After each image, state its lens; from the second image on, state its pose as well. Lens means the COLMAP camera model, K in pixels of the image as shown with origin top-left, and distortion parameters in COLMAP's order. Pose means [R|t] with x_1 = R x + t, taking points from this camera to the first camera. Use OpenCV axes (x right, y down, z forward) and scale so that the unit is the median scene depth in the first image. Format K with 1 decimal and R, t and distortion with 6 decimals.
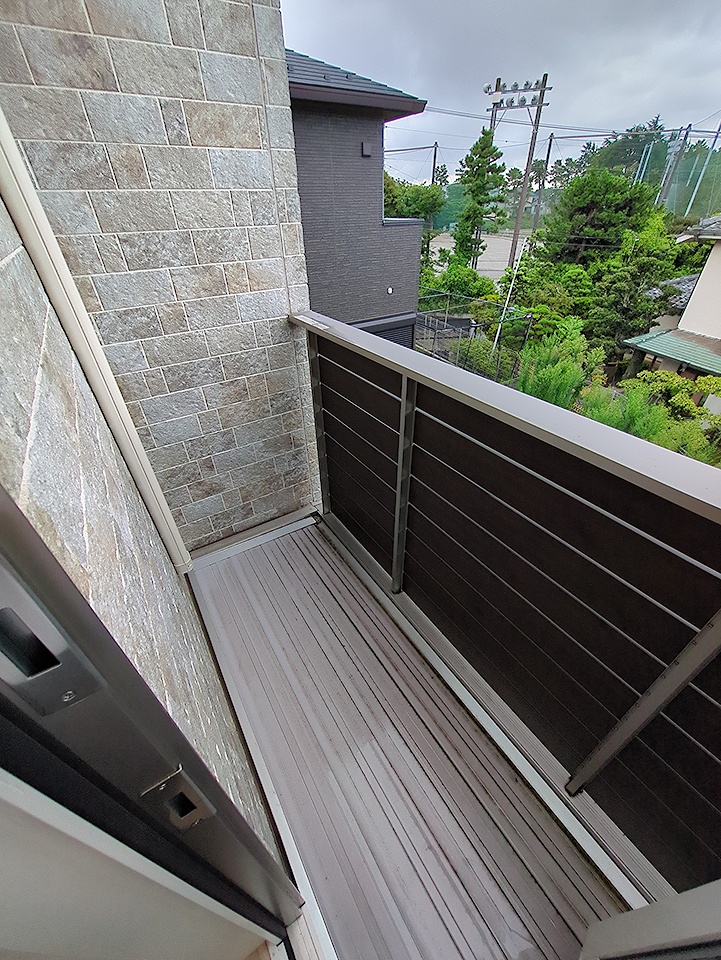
lens RADIAL K [[375.2, 0, 358.3], [0, 375.2, 476.2], [0, 0, 1]] dist [-0.002505, 0.000059]
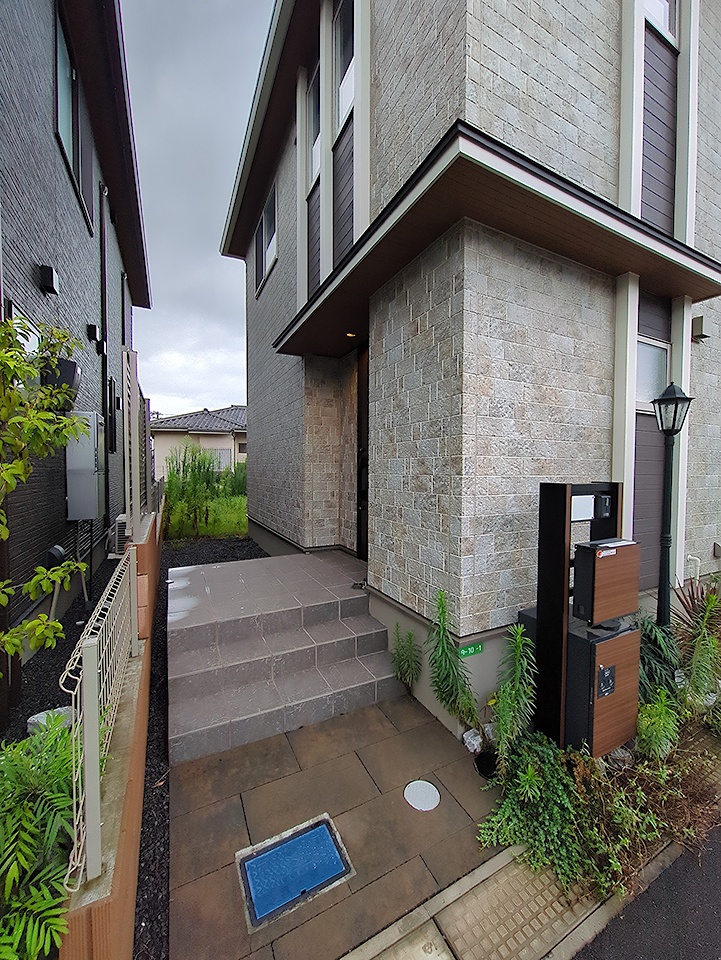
lens RADIAL K [[375.2, 0, 361.5], [0, 375.2, 480.9], [0, 0, 1]] dist [-0.002505, 0.000059]
pose [[0.994326, 0.025304, -0.103318, -1.018912], [-0.078579, 0.829397, -0.553106, 0.770535], [0.071696, 0.558087, 0.826680, -0.186308]]
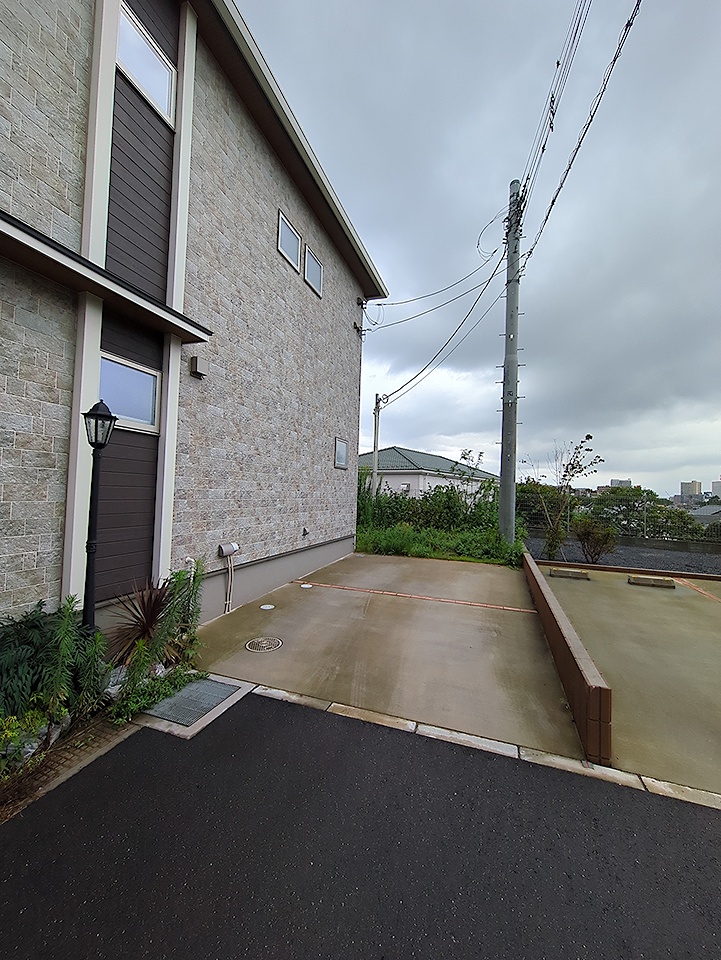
lens RADIAL K [[375.2, 0, 363.0], [0, 375.2, 480.7], [0, 0, 1]] dist [-0.002505, 0.000059]
pose [[0.788317, 0.063863, 0.611946, 0.082212], [0.316871, 0.810412, -0.492772, 0.992466], [-0.527398, 0.582369, 0.618625, -0.524009]]
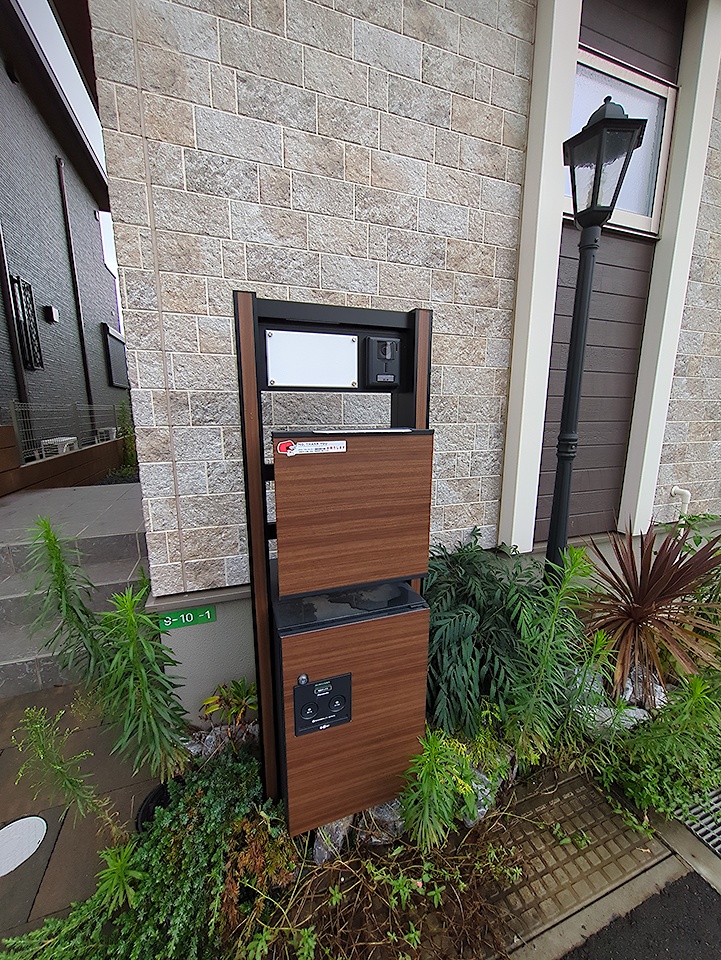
lens RADIAL K [[375.2, 0, 361.9], [0, 375.2, 480.4], [0, 0, 1]] dist [-0.002505, 0.000059]
pose [[0.973428, 0.062686, -0.220248, -0.098743], [-0.149018, 0.903694, -0.401410, 0.459606], [0.173874, 0.423565, 0.889022, 0.606790]]
